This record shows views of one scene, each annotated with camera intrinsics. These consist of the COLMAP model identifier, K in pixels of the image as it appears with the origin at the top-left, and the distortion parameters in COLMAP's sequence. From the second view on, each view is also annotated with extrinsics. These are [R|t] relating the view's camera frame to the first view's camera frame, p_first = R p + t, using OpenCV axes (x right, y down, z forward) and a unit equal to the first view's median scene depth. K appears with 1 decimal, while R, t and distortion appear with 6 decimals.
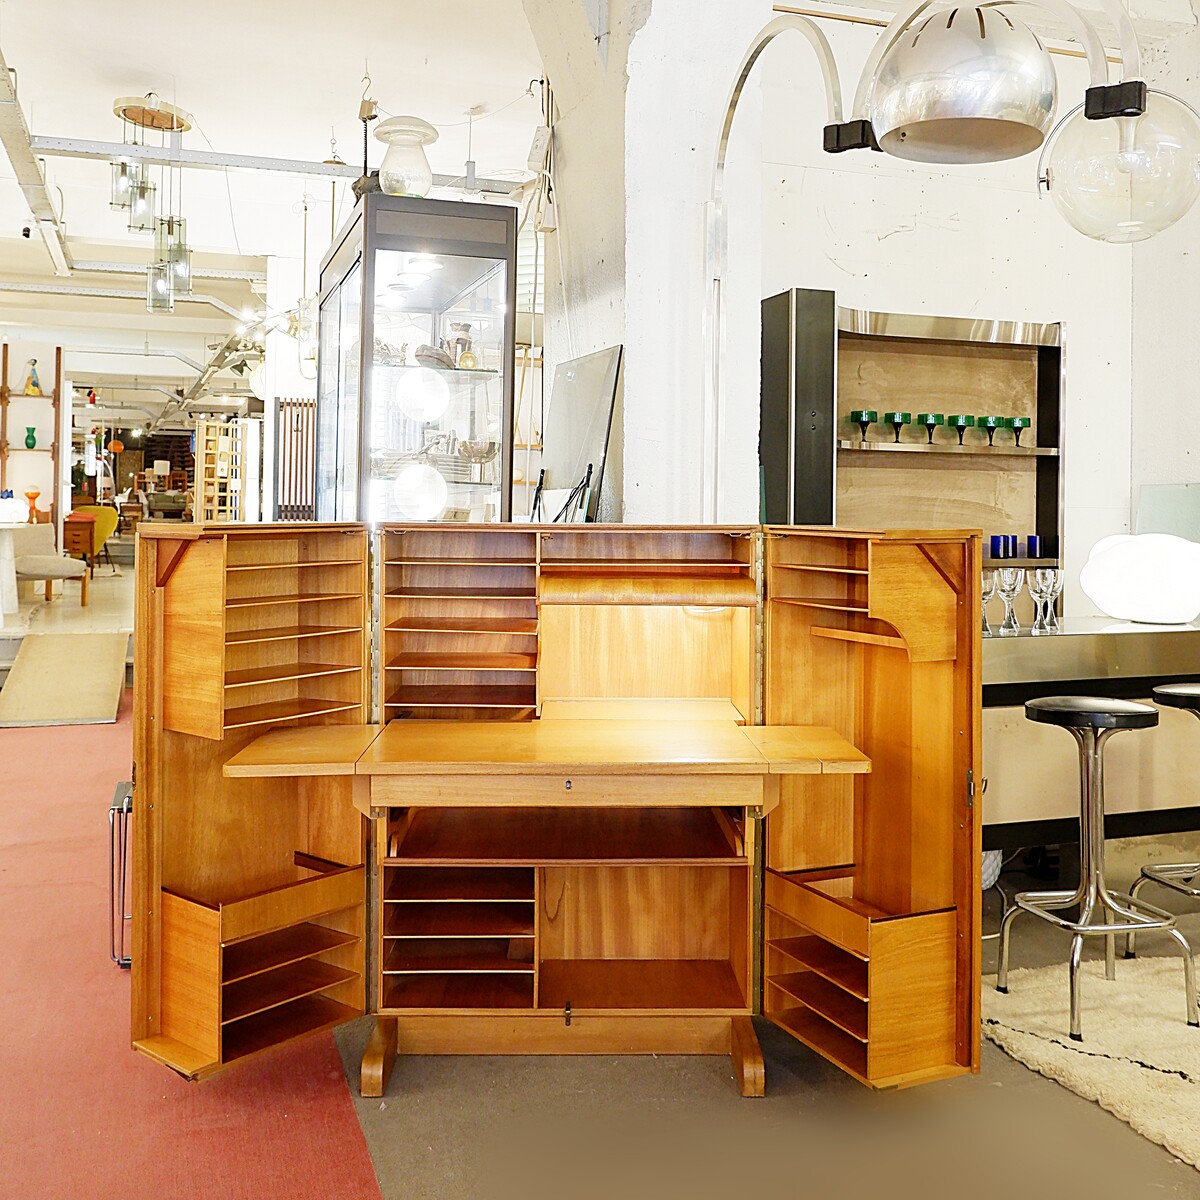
lens RADIAL K [[1310.7, 0, 616.4], [0, 1310.7, 502.7], [0, 0, 1]] dist [-0.008540, 0.012015]
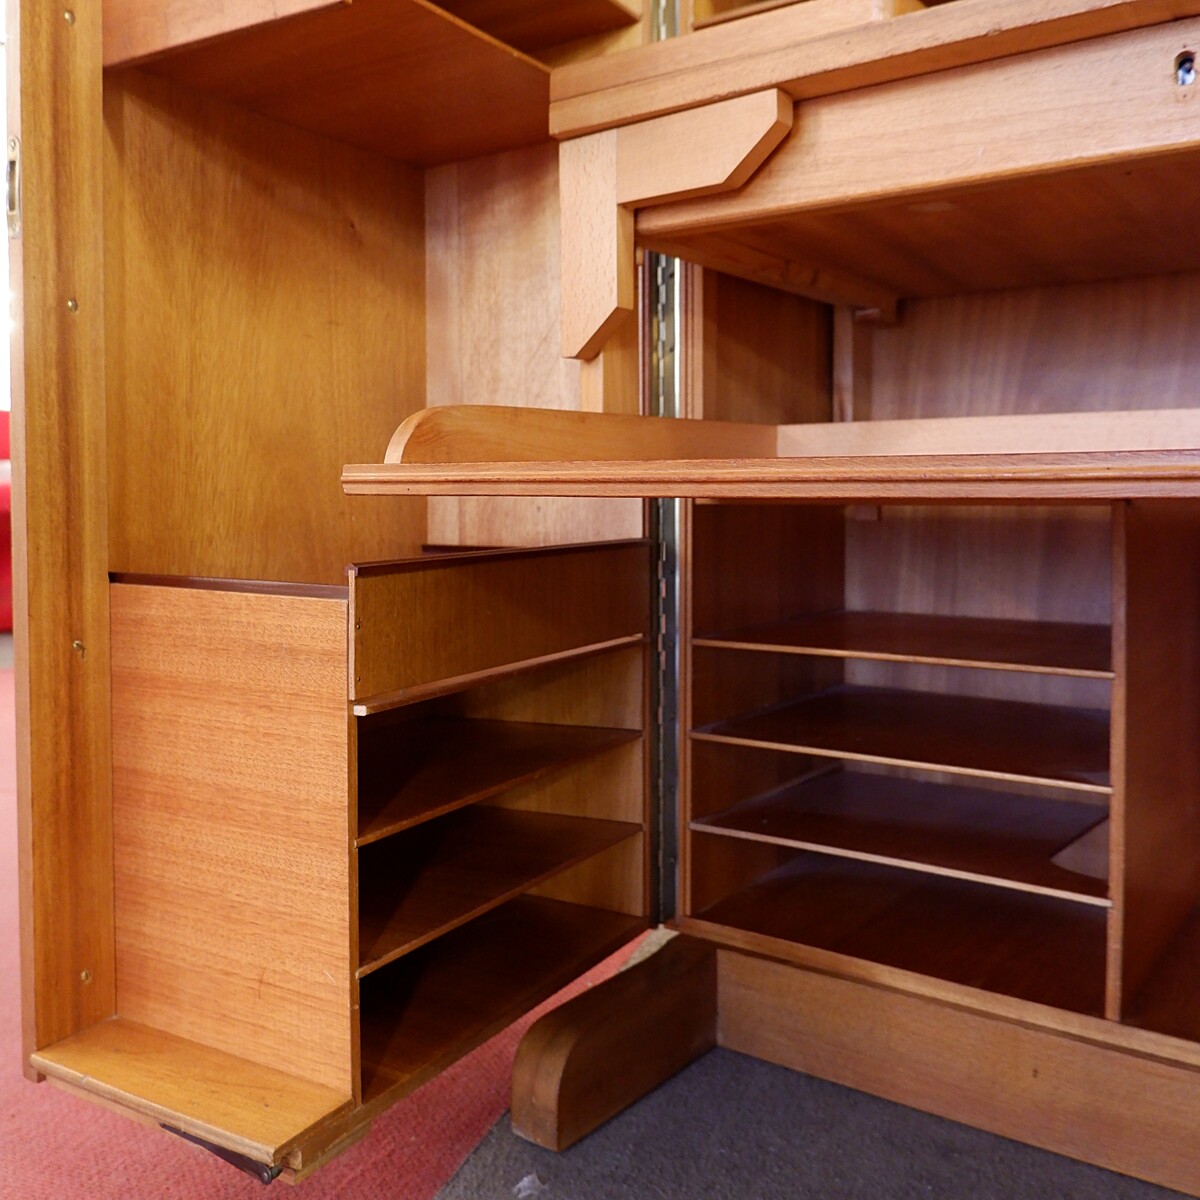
lens RADIAL K [[1179.1, 0, 577.6], [0, 1179.1, 574.0], [0, 0, 1]] dist [0.002817, 0.008345]
pose [[0.988473, -0.009705, 0.151087, -0.264144], [0.002969, 0.998994, 0.044749, 0.267935], [-0.151369, -0.043785, 0.987507, 0.663326]]
